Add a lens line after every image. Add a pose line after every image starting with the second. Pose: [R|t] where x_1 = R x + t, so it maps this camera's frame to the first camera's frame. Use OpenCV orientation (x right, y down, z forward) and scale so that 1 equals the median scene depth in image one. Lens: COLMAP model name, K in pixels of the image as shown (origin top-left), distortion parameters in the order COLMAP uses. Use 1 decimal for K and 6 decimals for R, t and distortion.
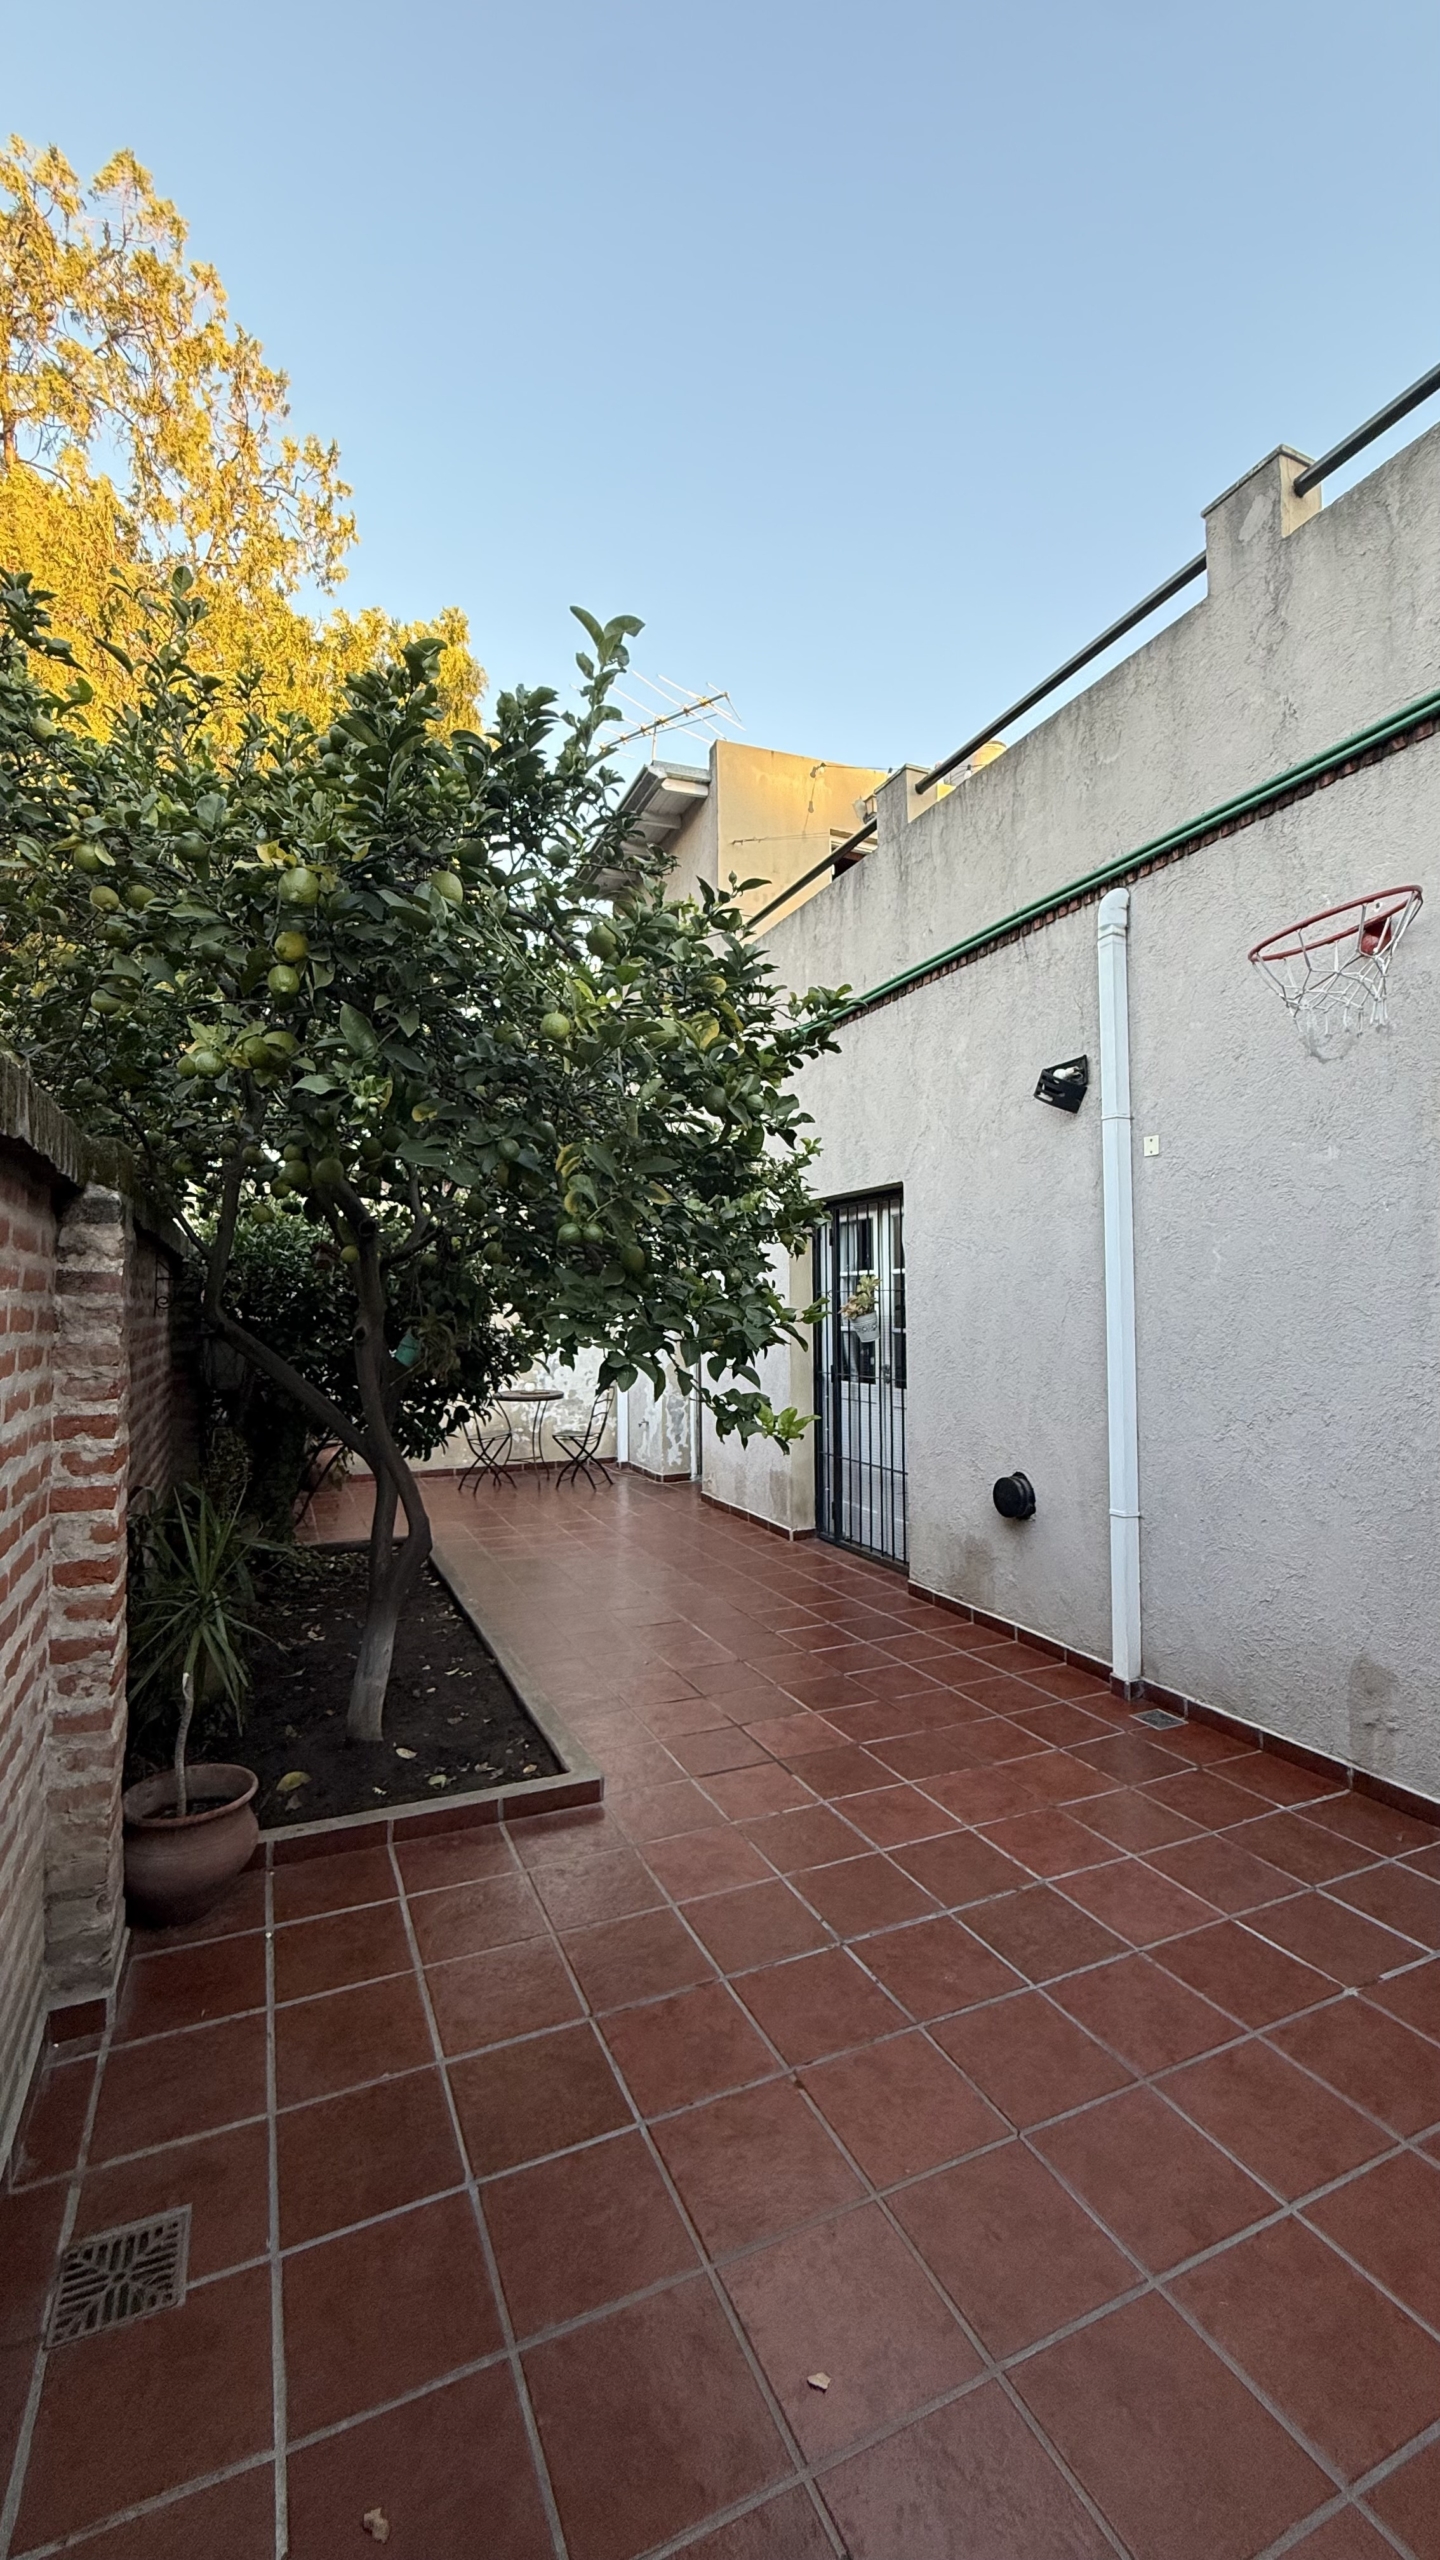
lens RADIAL K [[1023.9, 0, 740.2], [0, 1023.9, 1266.6], [0, 0, 1]] dist [0.021456, -0.000046]
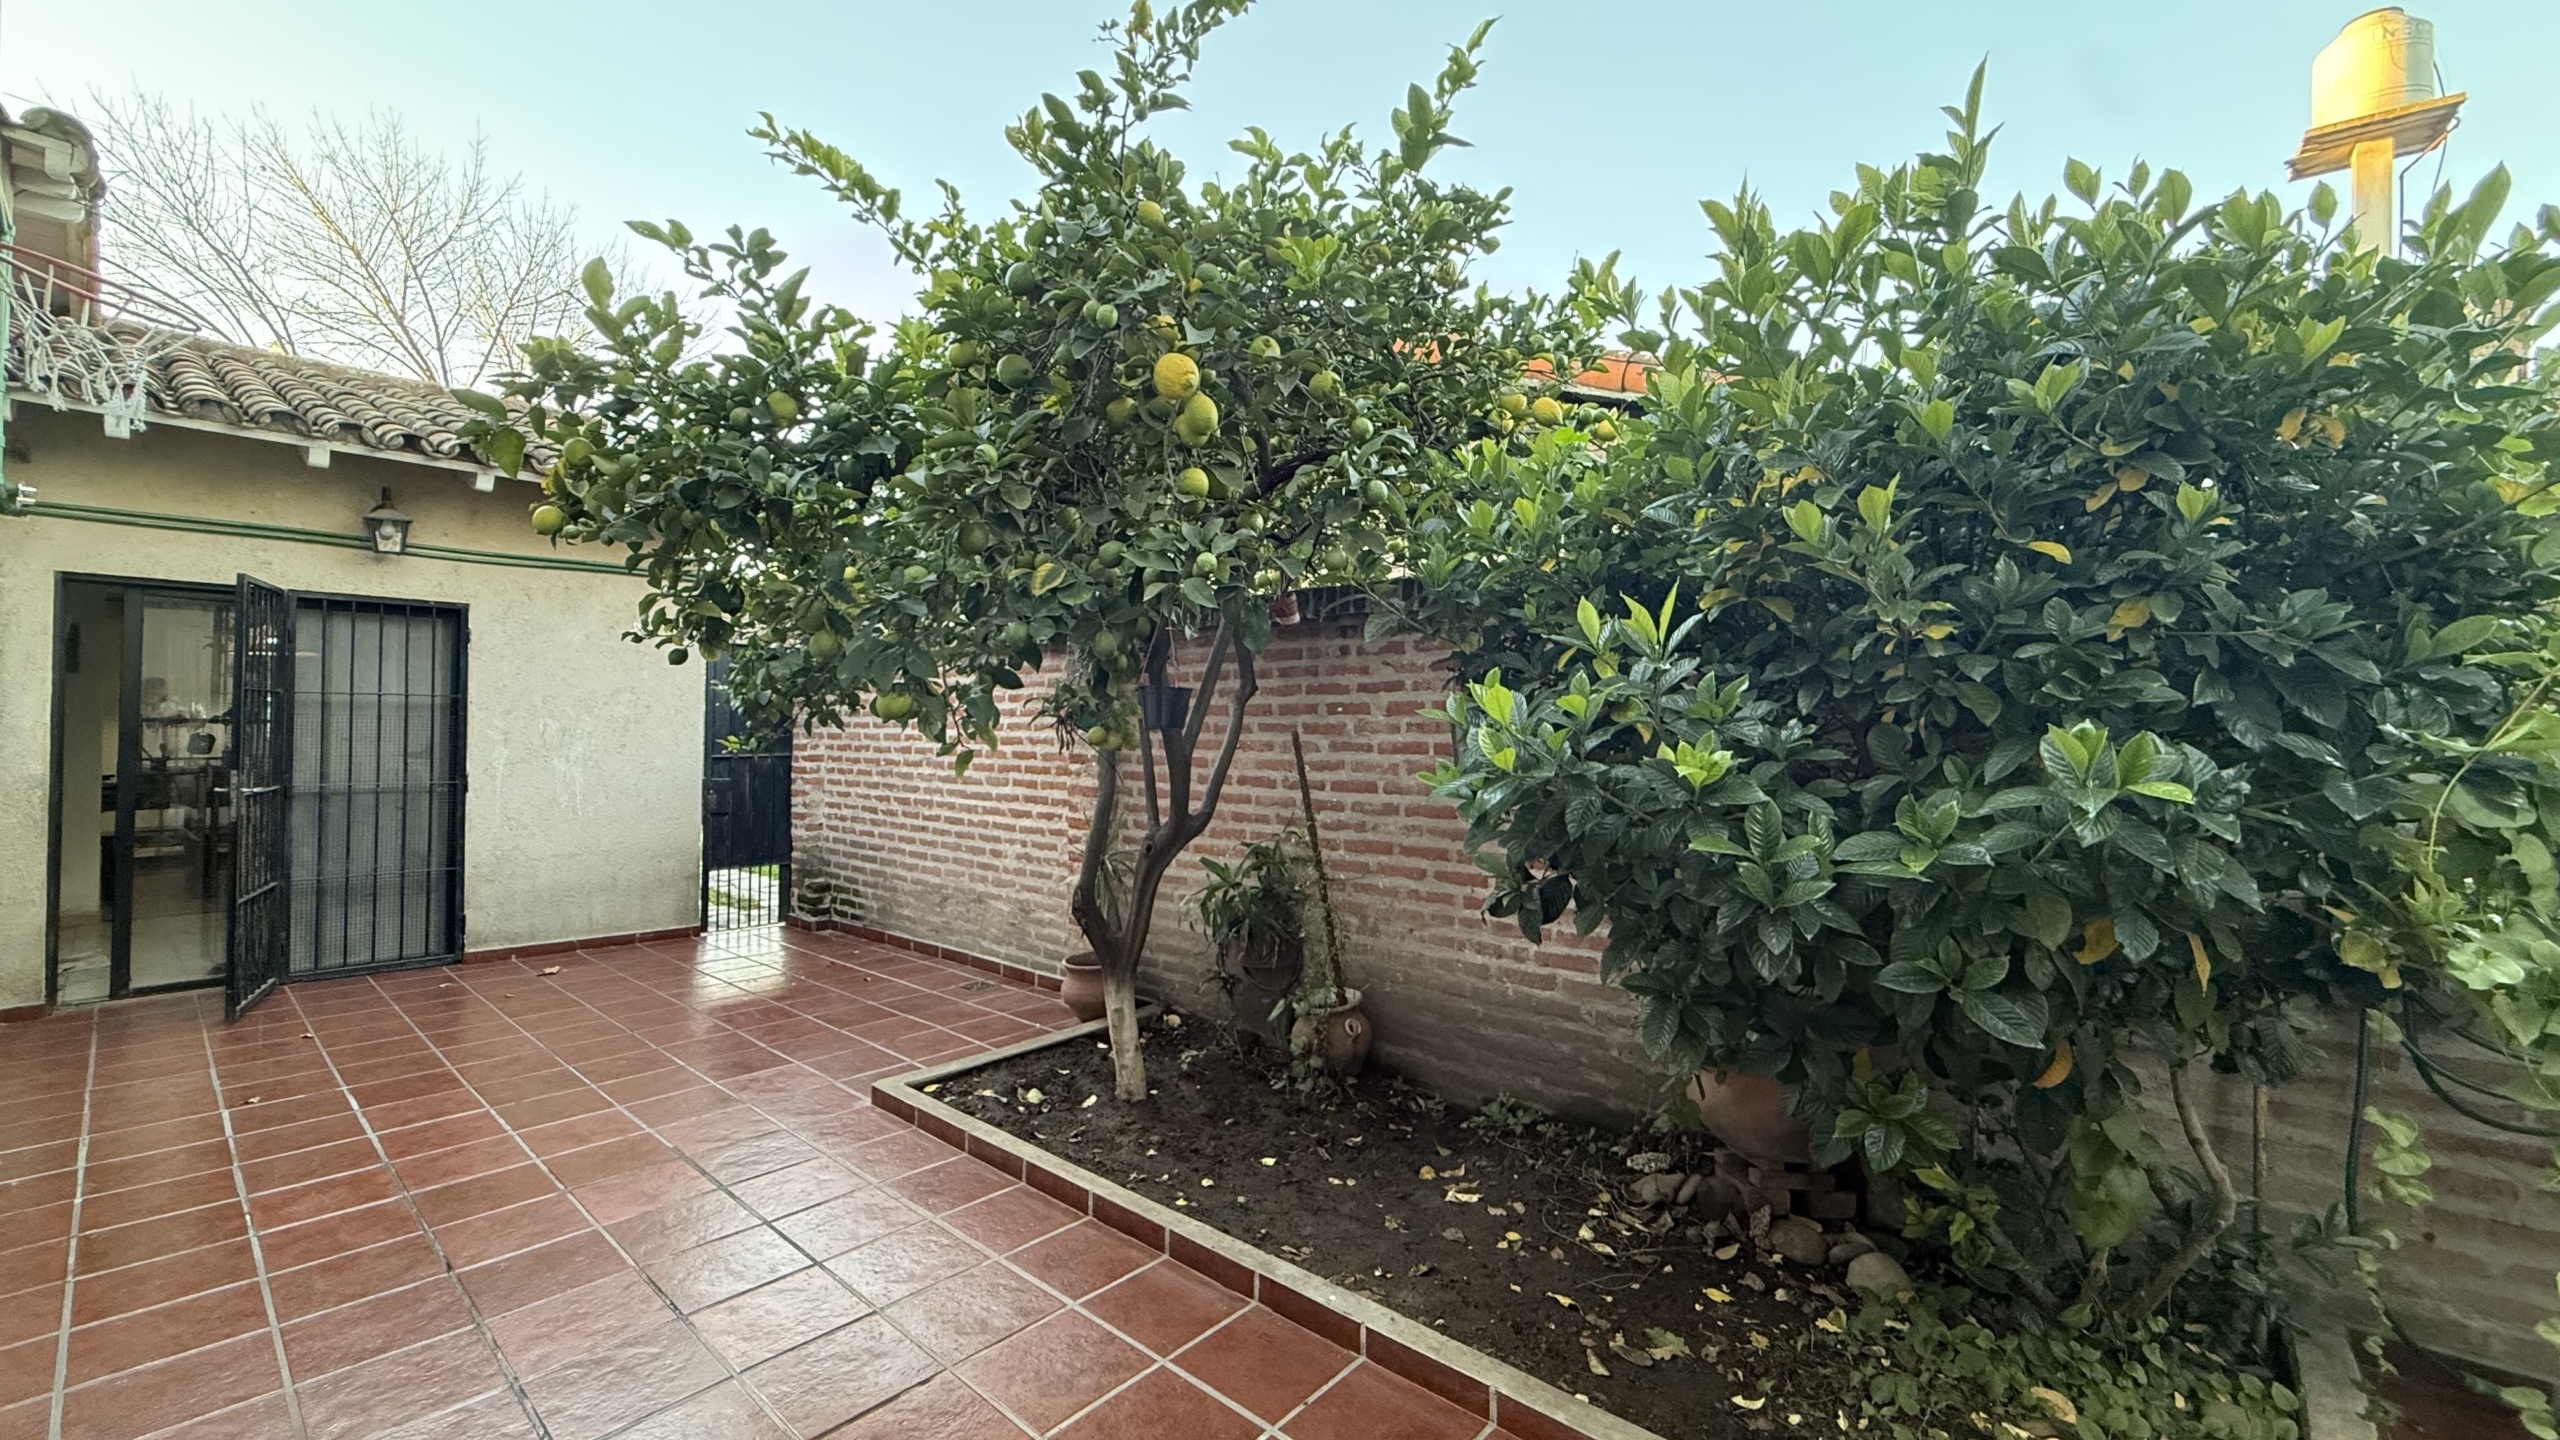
lens RADIAL K [[1026.2, 0, 1276.5], [0, 1026.2, 726.9], [0, 0, 1]] dist [-0.000656, -0.000123]
pose [[-0.921099, -0.007876, -0.389249, -0.070229], [0.007845, 0.999217, -0.038782, 0.103155], [0.389250, -0.038776, -0.920316, 1.595406]]
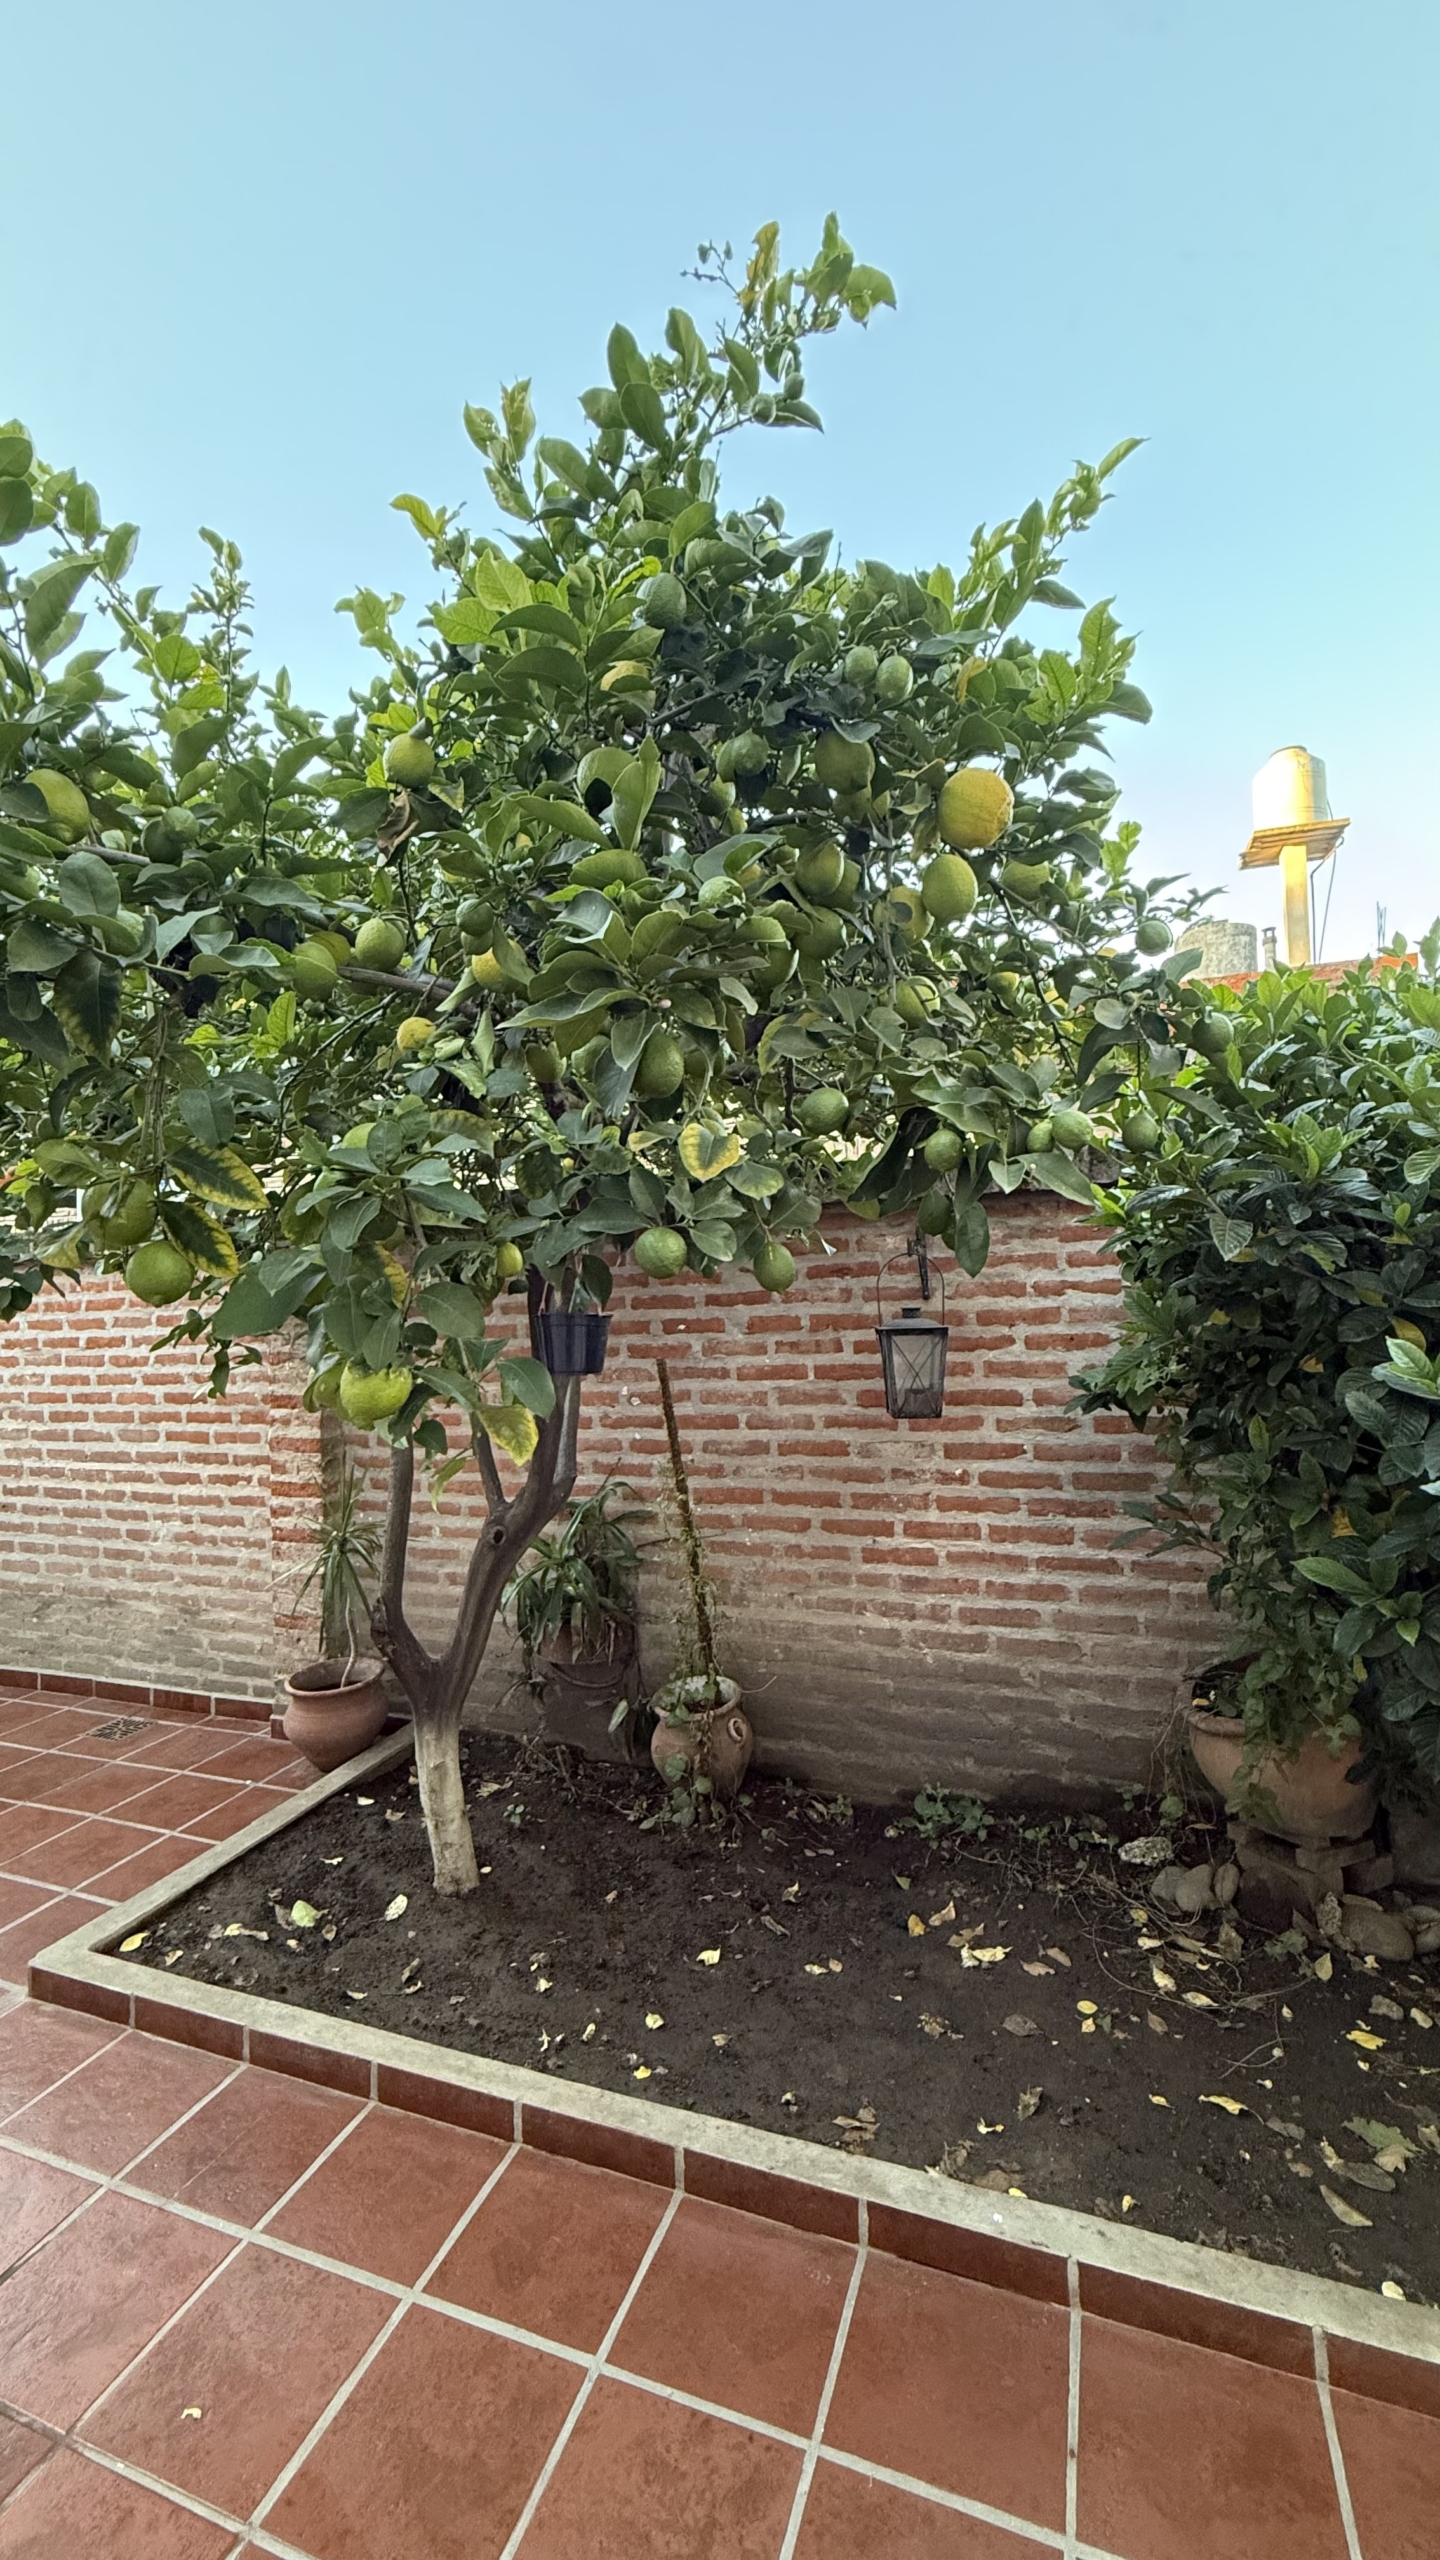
lens RADIAL K [[1024.9, 0, 730.3], [0, 1024.9, 1276.7], [0, 0, 1]] dist [-0.000554, -0.000301]
pose [[-0.719920, -0.007749, -0.694014, 0.009286], [0.055650, 0.996074, -0.068850, 0.070168], [0.691822, -0.088188, -0.716662, 1.341914]]
